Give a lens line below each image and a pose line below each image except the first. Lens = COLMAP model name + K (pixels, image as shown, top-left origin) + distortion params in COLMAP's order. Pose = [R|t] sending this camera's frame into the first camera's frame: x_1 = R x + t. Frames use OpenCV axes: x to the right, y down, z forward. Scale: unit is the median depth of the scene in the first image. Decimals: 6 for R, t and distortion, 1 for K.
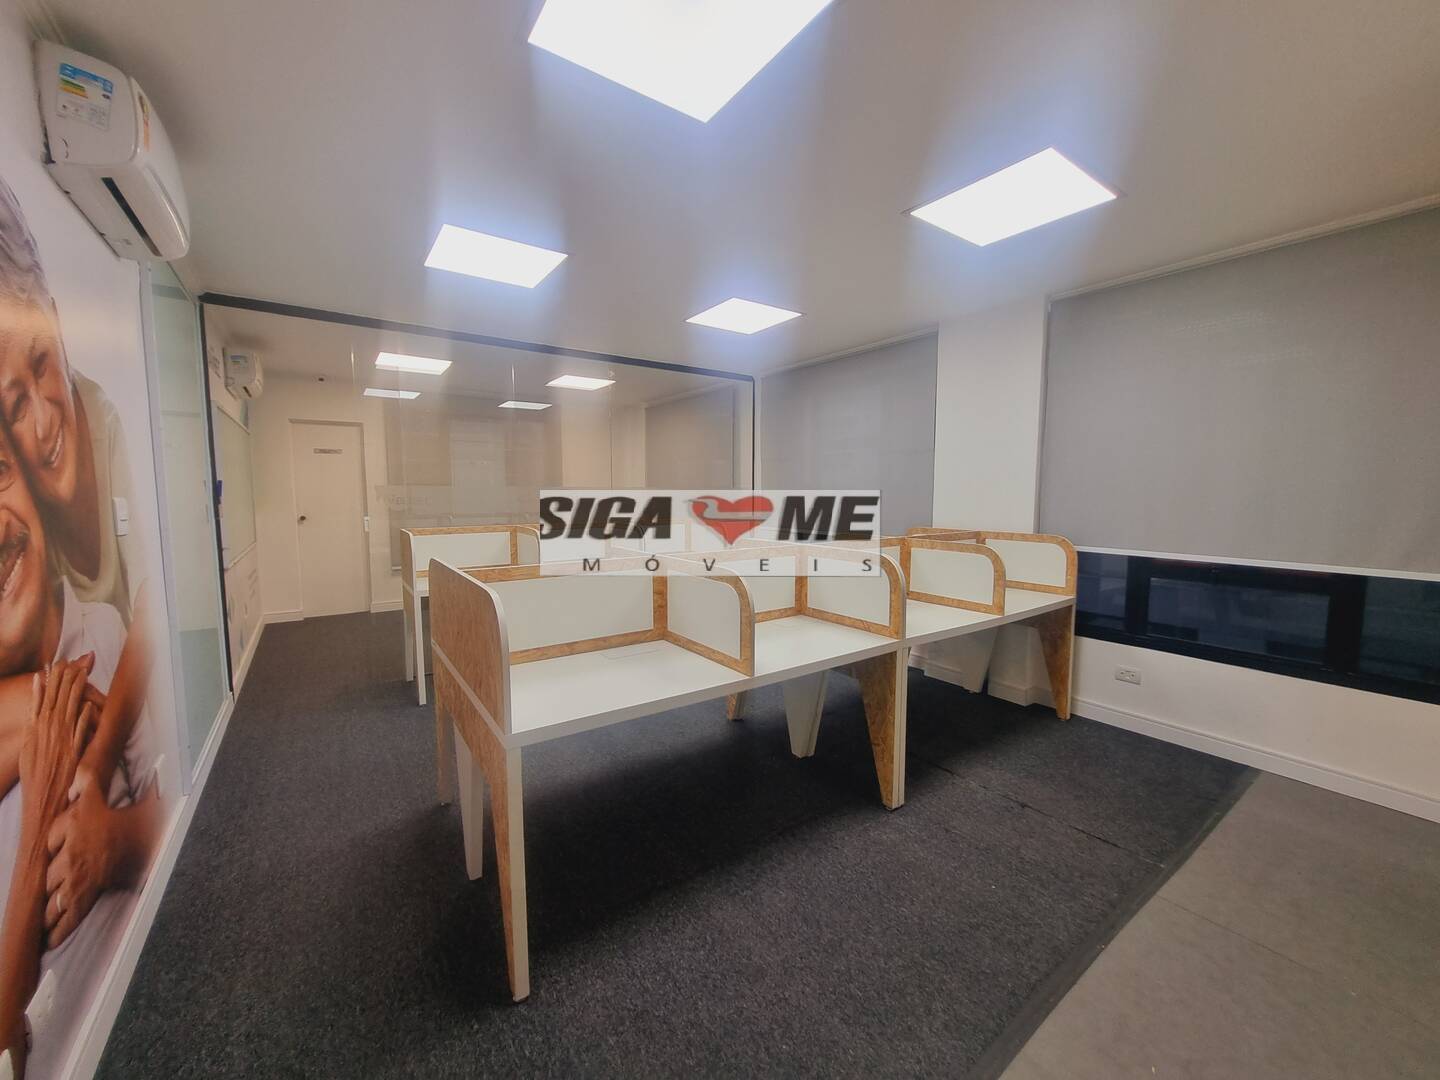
lens RADIAL K [[563.0, 0, 722.2], [0, 563.0, 541.4], [0, 0, 1]] dist [0.000865, -0.000112]
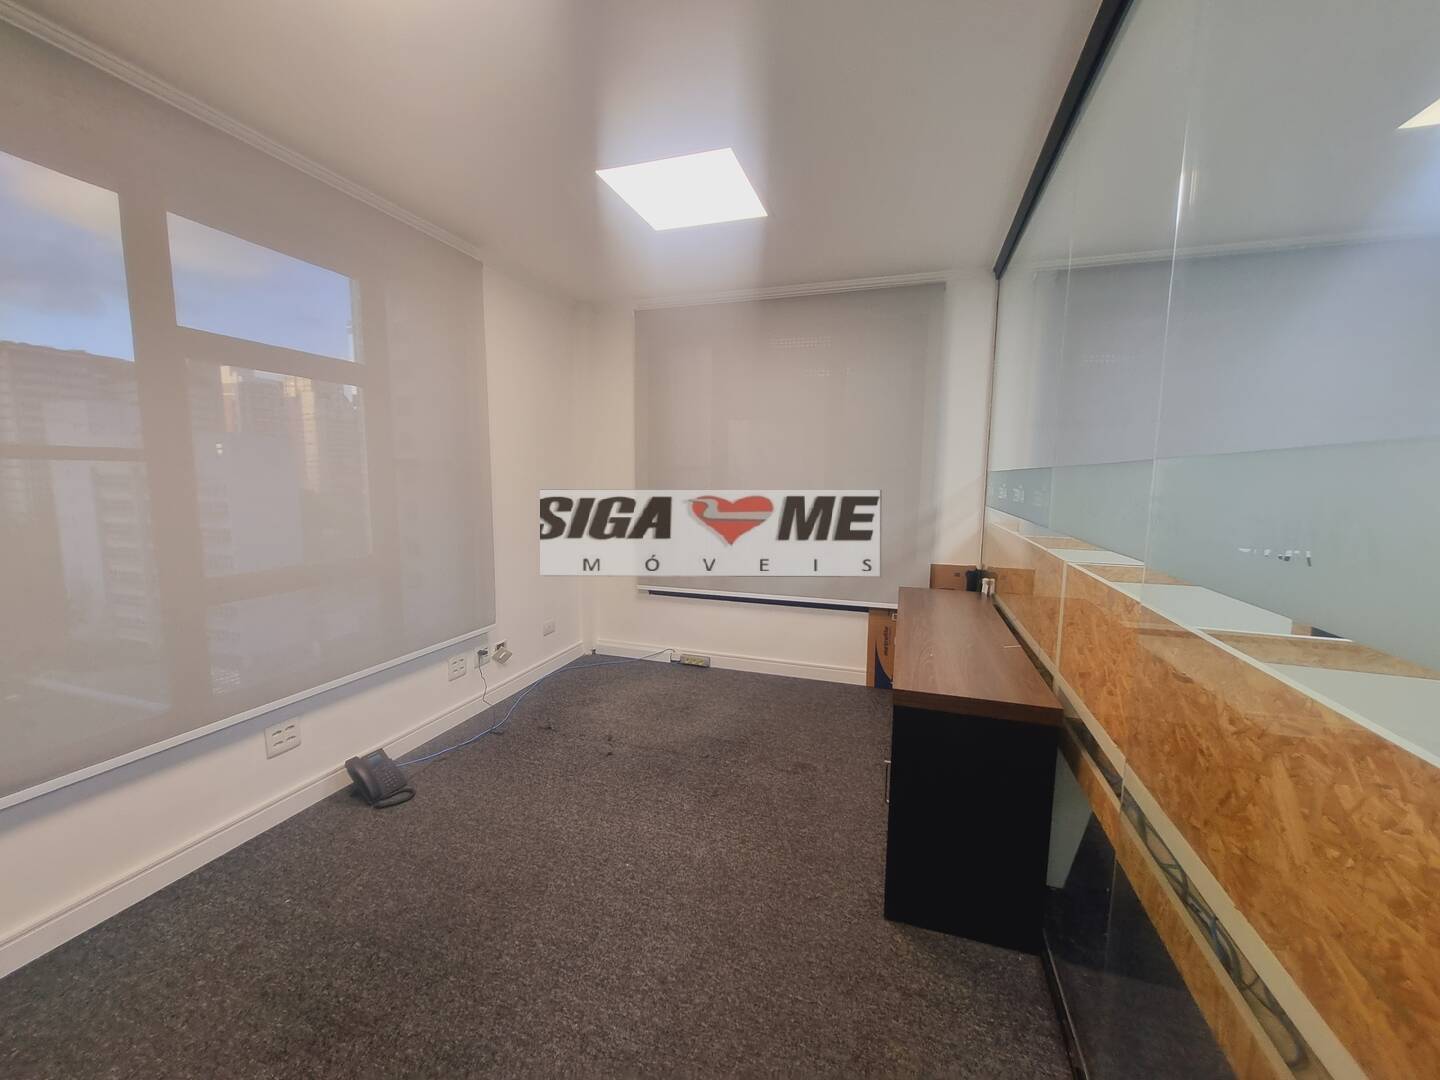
lens RADIAL K [[561.9, 0, 722.8], [0, 561.9, 540.8], [0, 0, 1]] dist [-0.000501, 0.000916]
pose [[0.801564, -0.061697, 0.594718, -1.094173], [0.042769, 0.998030, 0.045893, -0.136796], [-0.596378, -0.011351, 0.802624, 1.544644]]
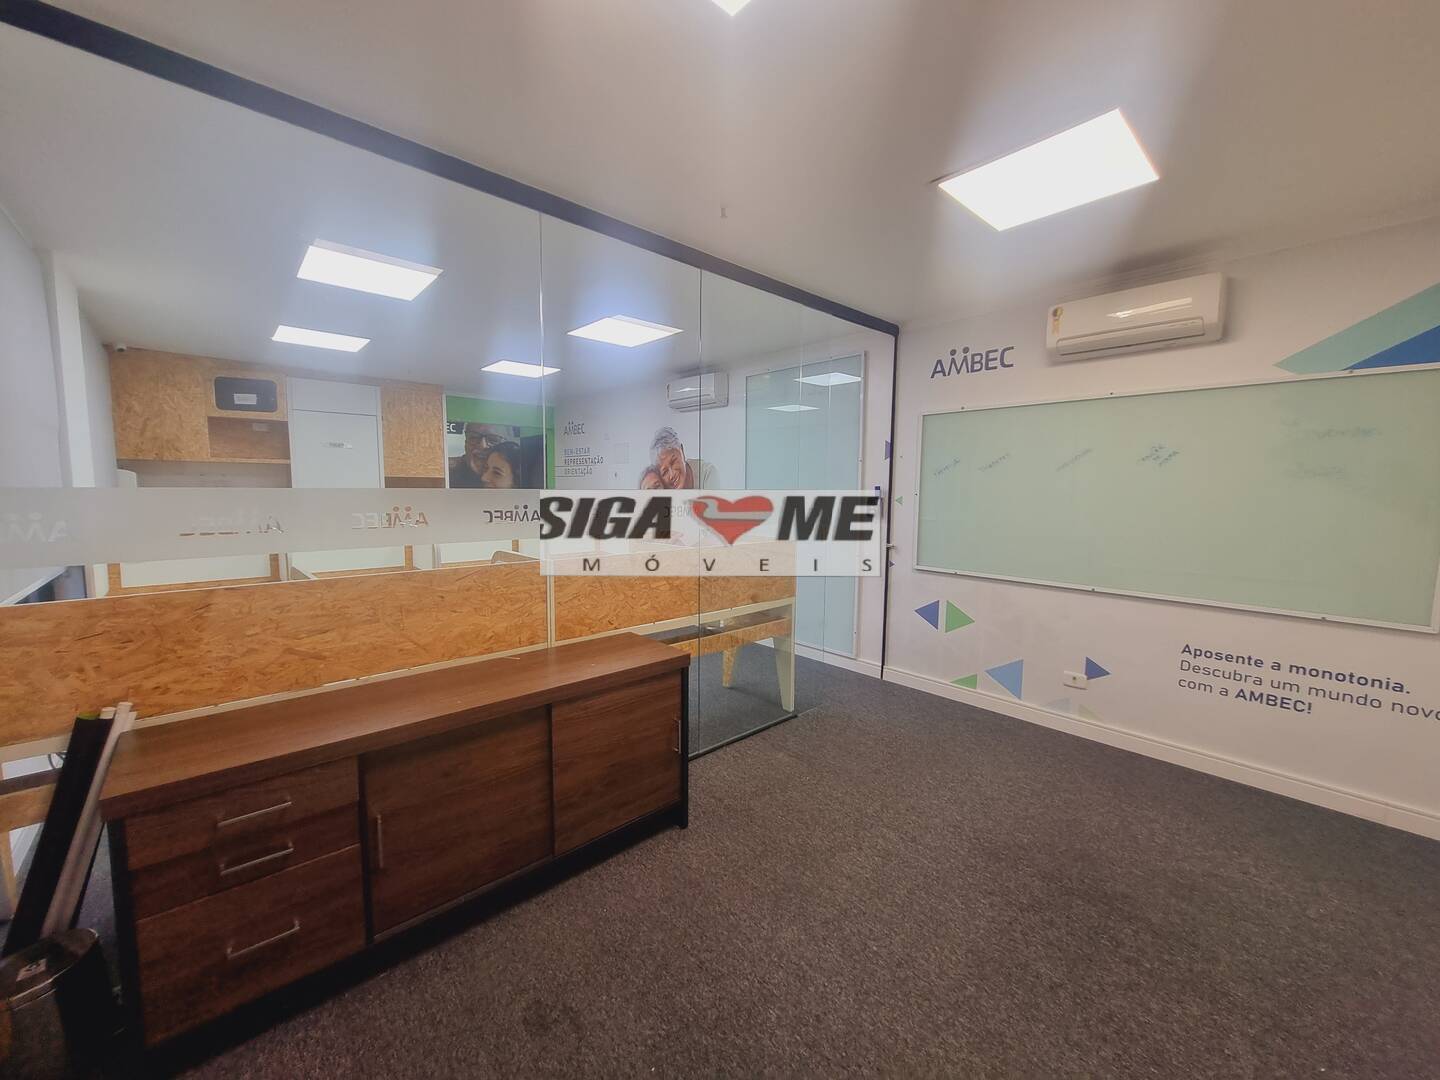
lens RADIAL K [[570.2, 0, 720.0], [0, 570.2, 540.0], [0, 0, 1]] dist [0.008088, -0.000002]
pose [[-0.991544, 0.004356, -0.129700, -0.491982], [-0.019461, 0.983143, 0.181799, -0.269698], [0.128306, 0.182786, -0.974745, 2.801476]]
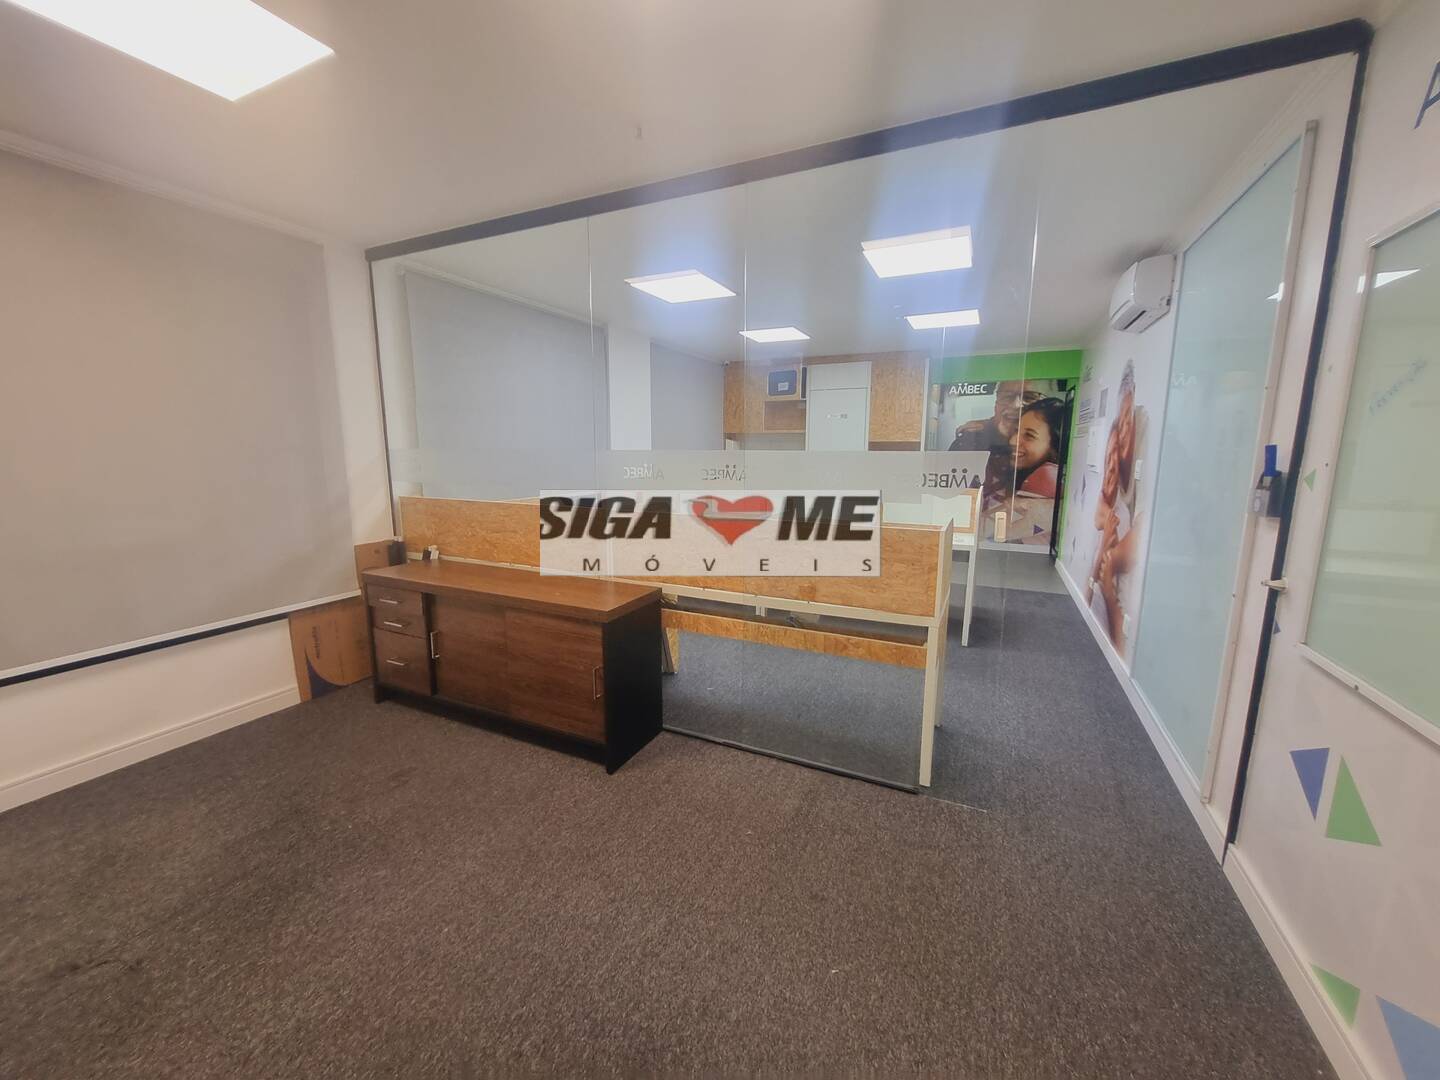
lens RADIAL K [[561.9, 0, 722.8], [0, 561.9, 540.8], [0, 0, 1]] dist [-0.000501, 0.000916]
pose [[-0.488316, -0.145455, 0.860459, -1.420469], [0.074843, 0.975398, 0.207359, -0.214107], [-0.869452, 0.165656, -0.465416, 2.187927]]
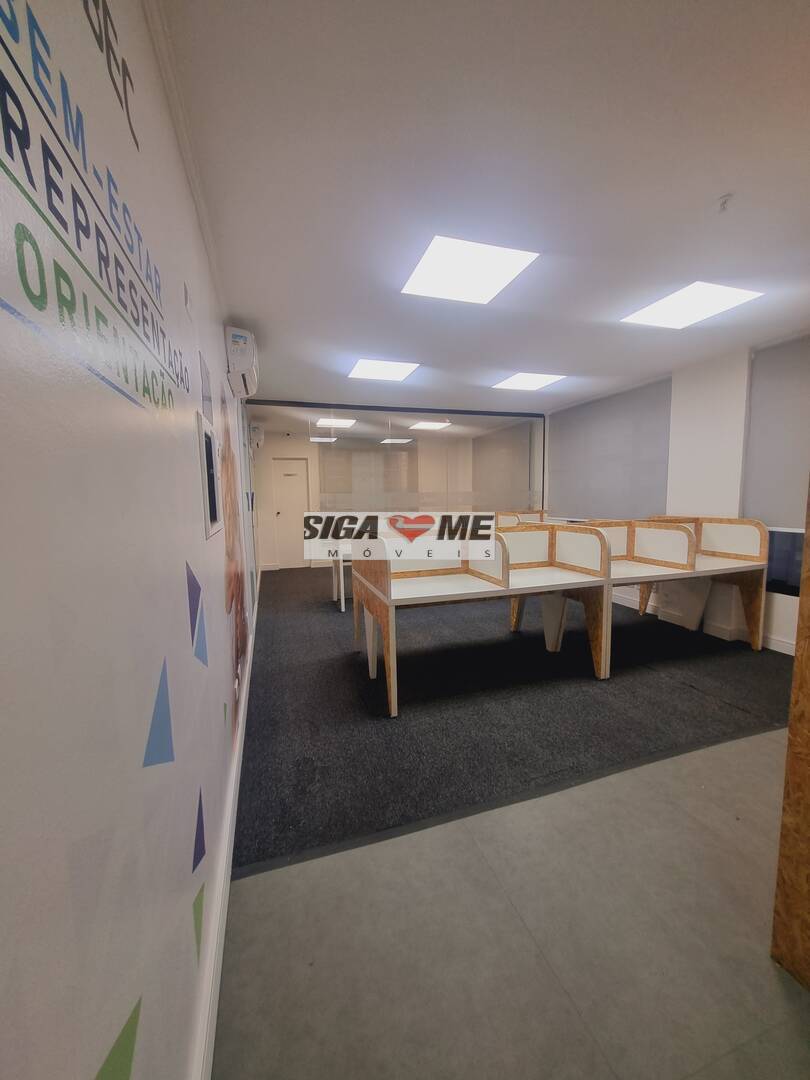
lens RADIAL K [[421.5, 0, 402.6], [0, 421.5, 541.7], [0, 0, 1]] dist [-0.000501, 0.000916]
pose [[0.949845, 0.015944, -0.312316, 0.114921], [-0.009435, 0.999706, 0.022342, 0.036703], [0.312580, -0.018275, 0.949716, -0.345744]]
